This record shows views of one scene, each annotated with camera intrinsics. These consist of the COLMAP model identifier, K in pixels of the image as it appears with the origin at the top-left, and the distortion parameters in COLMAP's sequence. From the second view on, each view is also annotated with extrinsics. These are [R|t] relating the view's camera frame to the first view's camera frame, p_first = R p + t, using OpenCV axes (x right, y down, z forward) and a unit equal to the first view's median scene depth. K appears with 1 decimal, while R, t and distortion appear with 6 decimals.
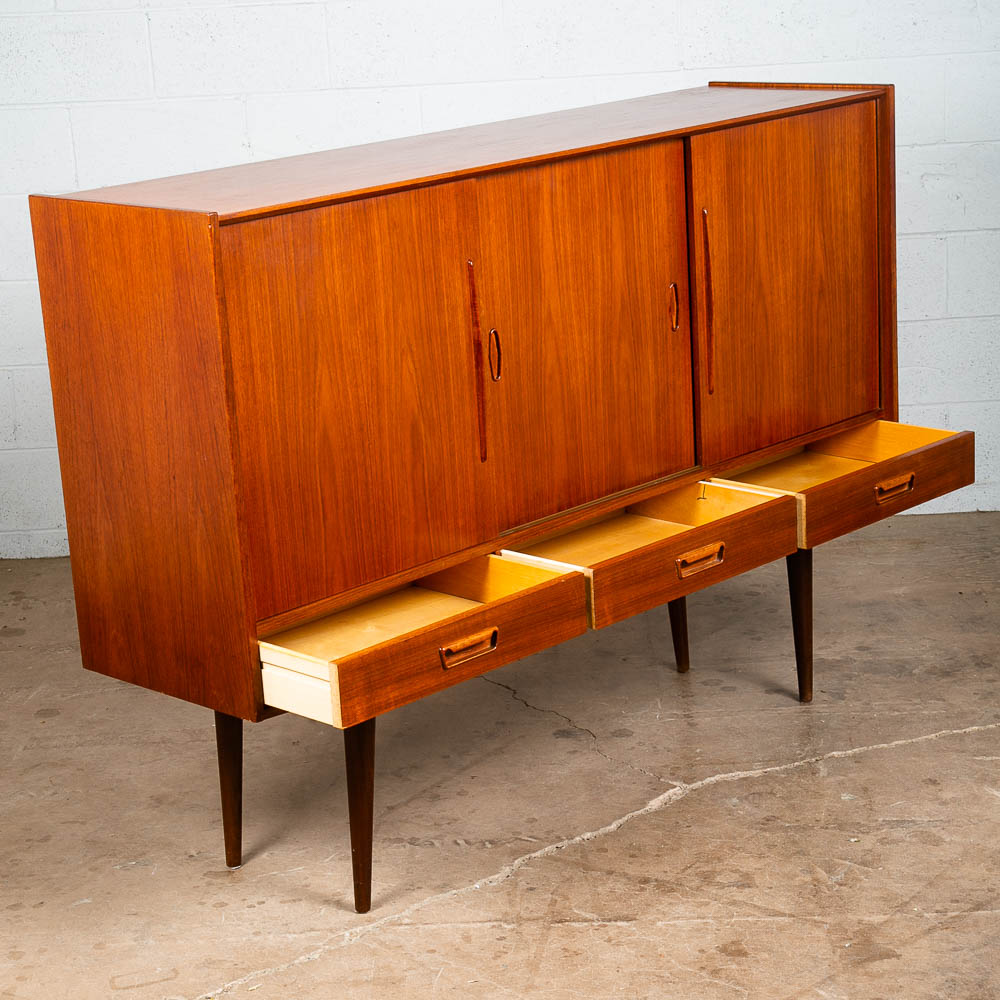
lens RADIAL K [[2347.0, 0, 504.3], [0, 2347.0, 522.6], [0, 0, 1]] dist [0.123733, 0.254019]
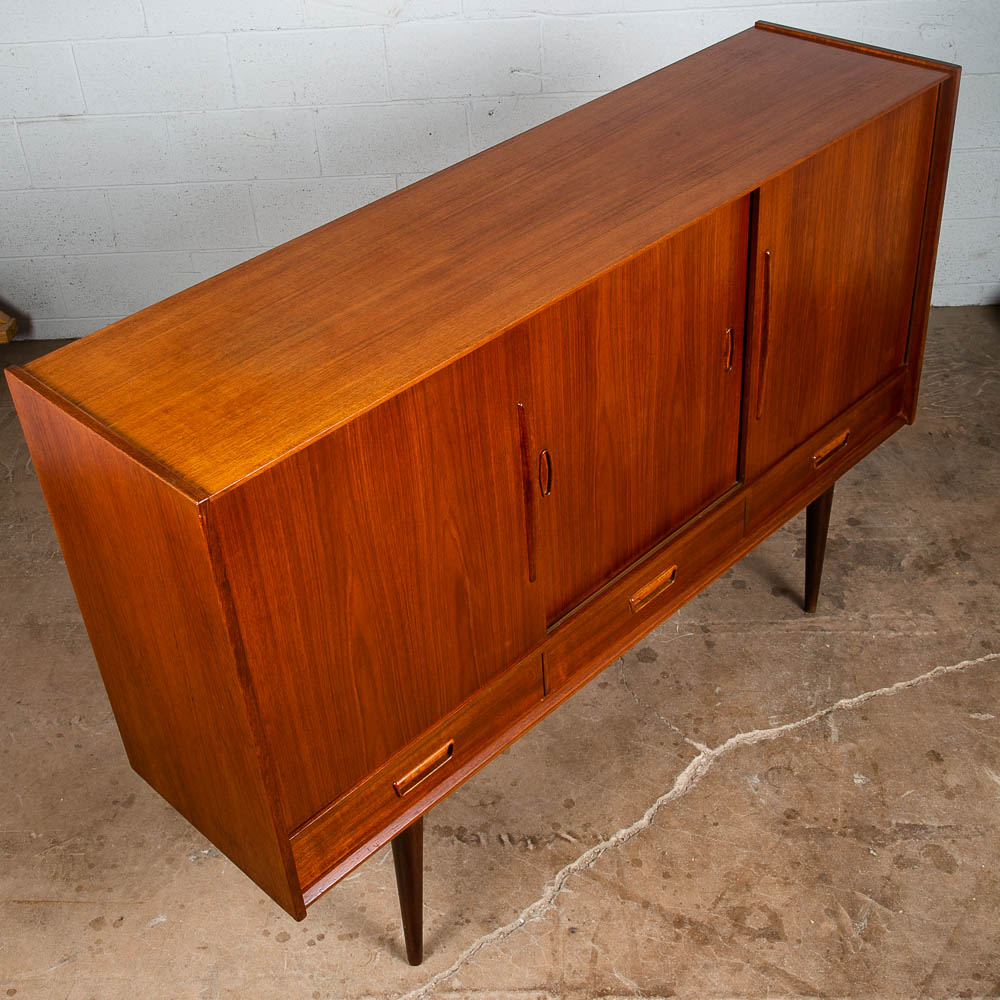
lens RADIAL K [[1377.2, 0, 496.5], [0, 1377.2, 462.9], [0, 0, 1]] dist [-0.037131, 0.047707]
pose [[0.999964, 0.002190, -0.008169, -0.017543], [0.000802, 0.936959, 0.349437, -0.247345], [0.008419, -0.349431, 0.936924, 0.467379]]
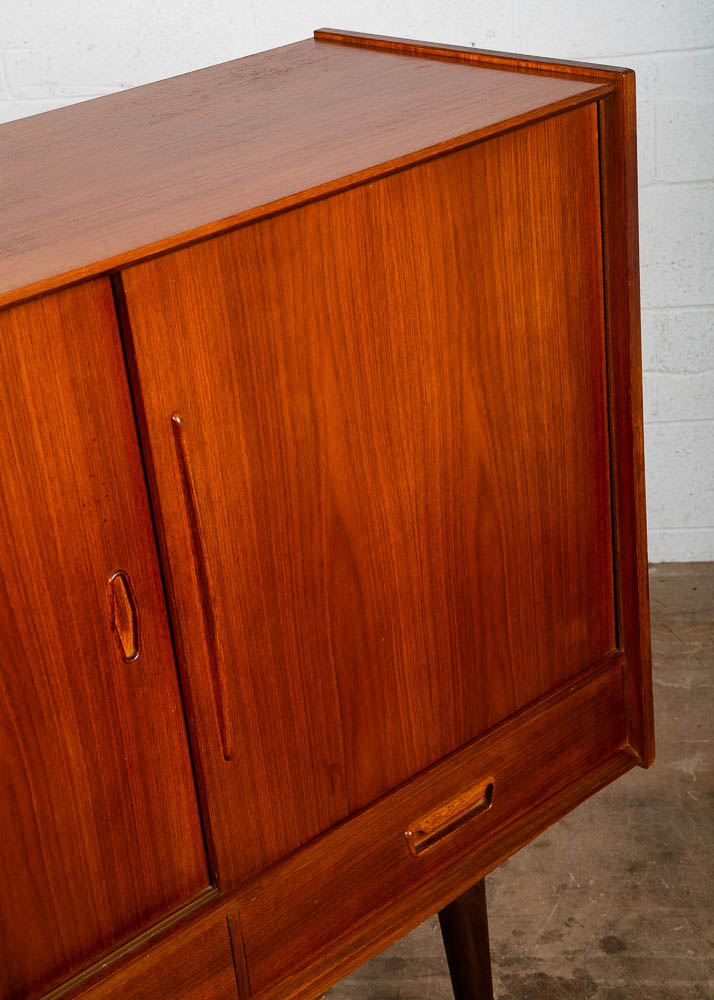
lens RADIAL K [[1749.4, 0, 356.7], [0, 1749.4, 473.3], [0, 0, 1]] dist [0.187824, 0.082120]
pose [[0.996681, -0.001510, -0.081389, 0.149059], [0.016324, 0.983226, 0.181660, -0.185360], [0.079749, -0.182386, 0.979988, 0.676302]]
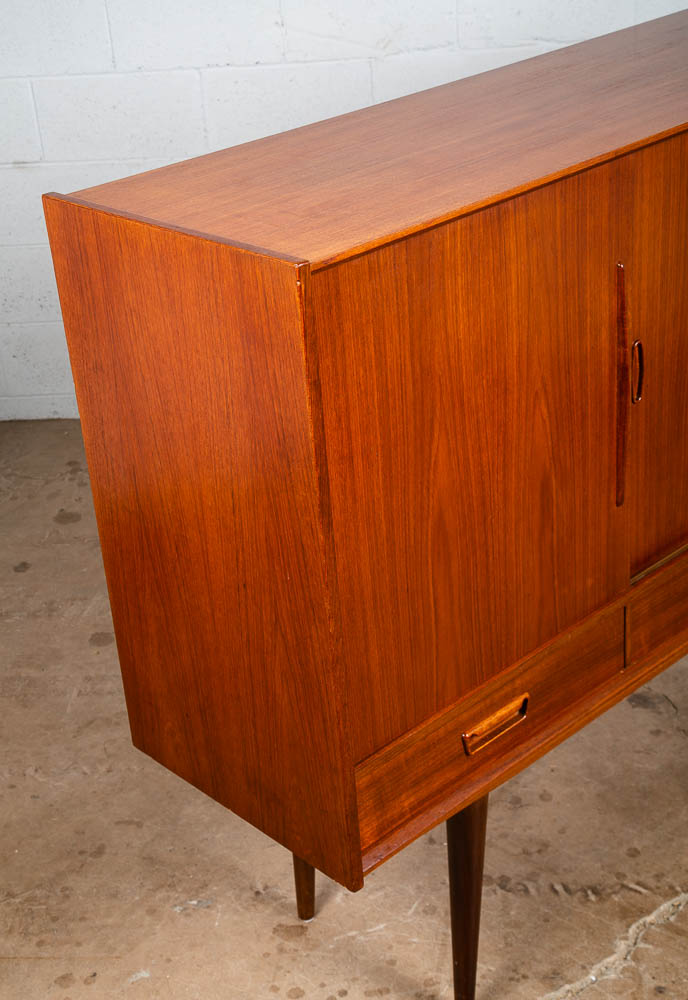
lens RADIAL K [[1495.1, 0, 334.3], [0, 1495.1, 484.4], [0, 0, 1]] dist [0.157819, 0.018180]
pose [[0.998884, 0.003325, -0.047119, -0.076734], [0.005496, 0.982565, 0.185839, -0.121171], [0.046915, -0.185890, 0.981450, 0.461509]]
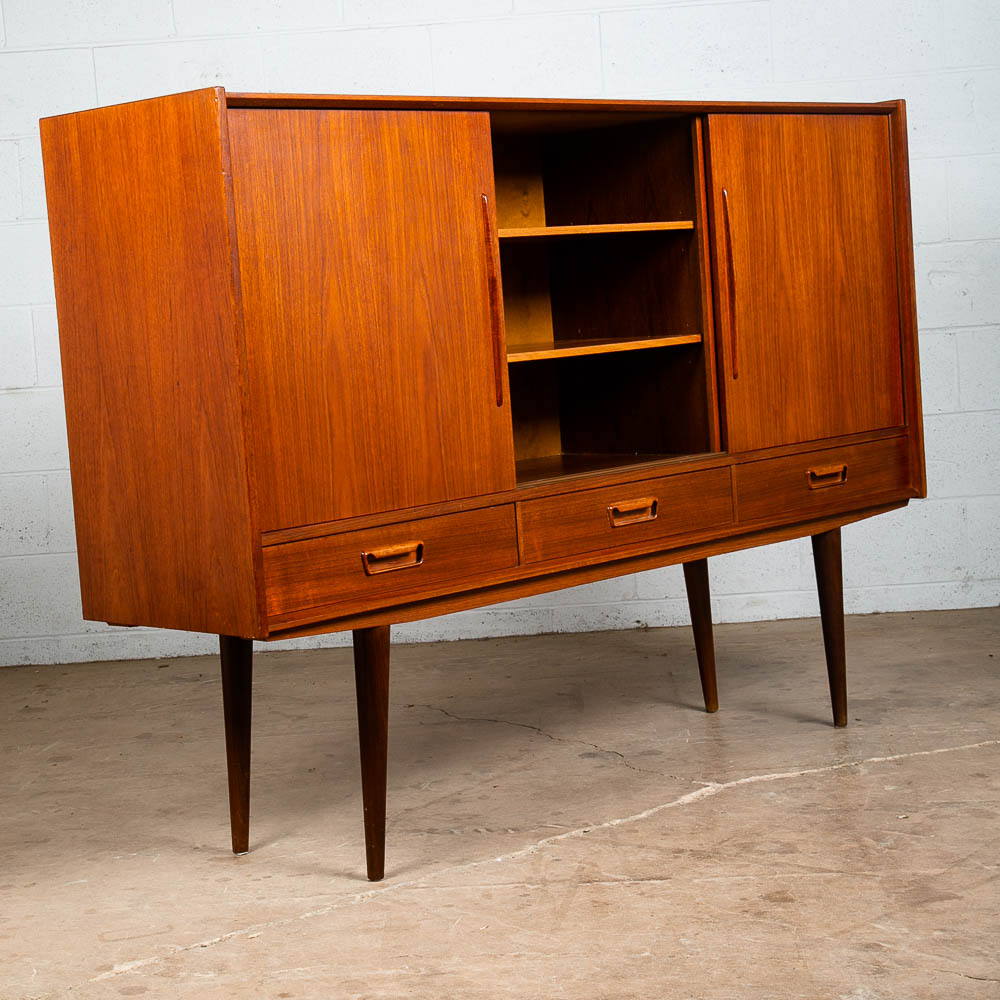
lens RADIAL K [[2115.0, 0, 498.0], [0, 2115.0, 473.4], [0, 0, 1]] dist [0.056945, 0.245158]
pose [[0.999842, -0.008987, -0.015336, 0.002212], [0.005966, 0.982391, -0.186742, 0.153860], [0.016744, 0.186621, 0.982289, 0.141096]]
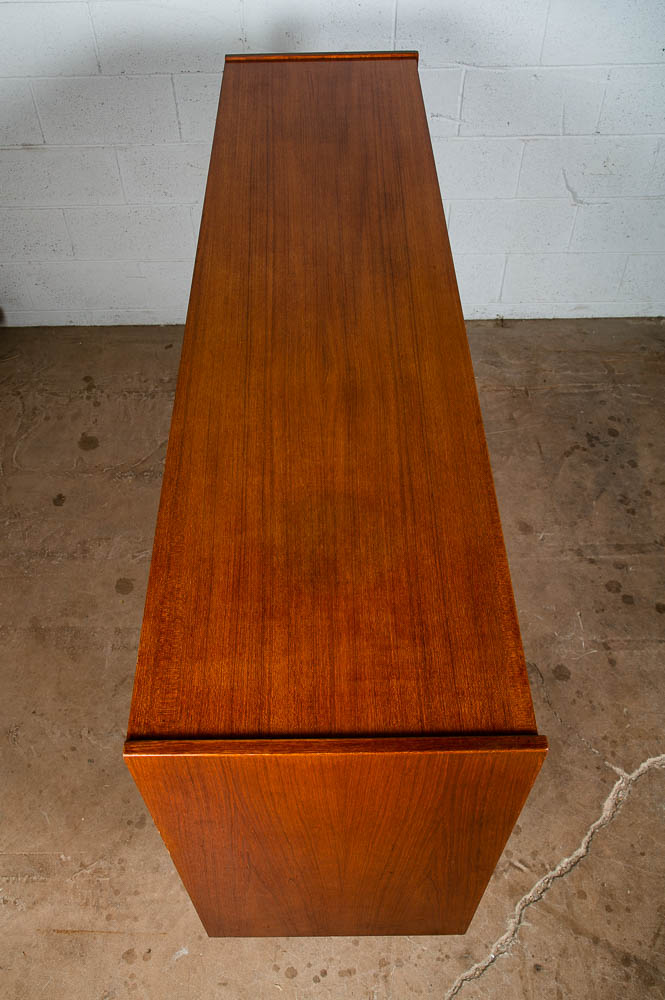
lens RADIAL K [[865.3, 0, 314.6], [0, 865.3, 483.2], [0, 0, 1]] dist [-0.068446, 0.091052]
pose [[0.999239, 0.009476, 0.037844, -0.121861], [-0.029000, 0.829284, 0.558074, -0.297796], [-0.026095, -0.558747, 0.828928, 0.730604]]
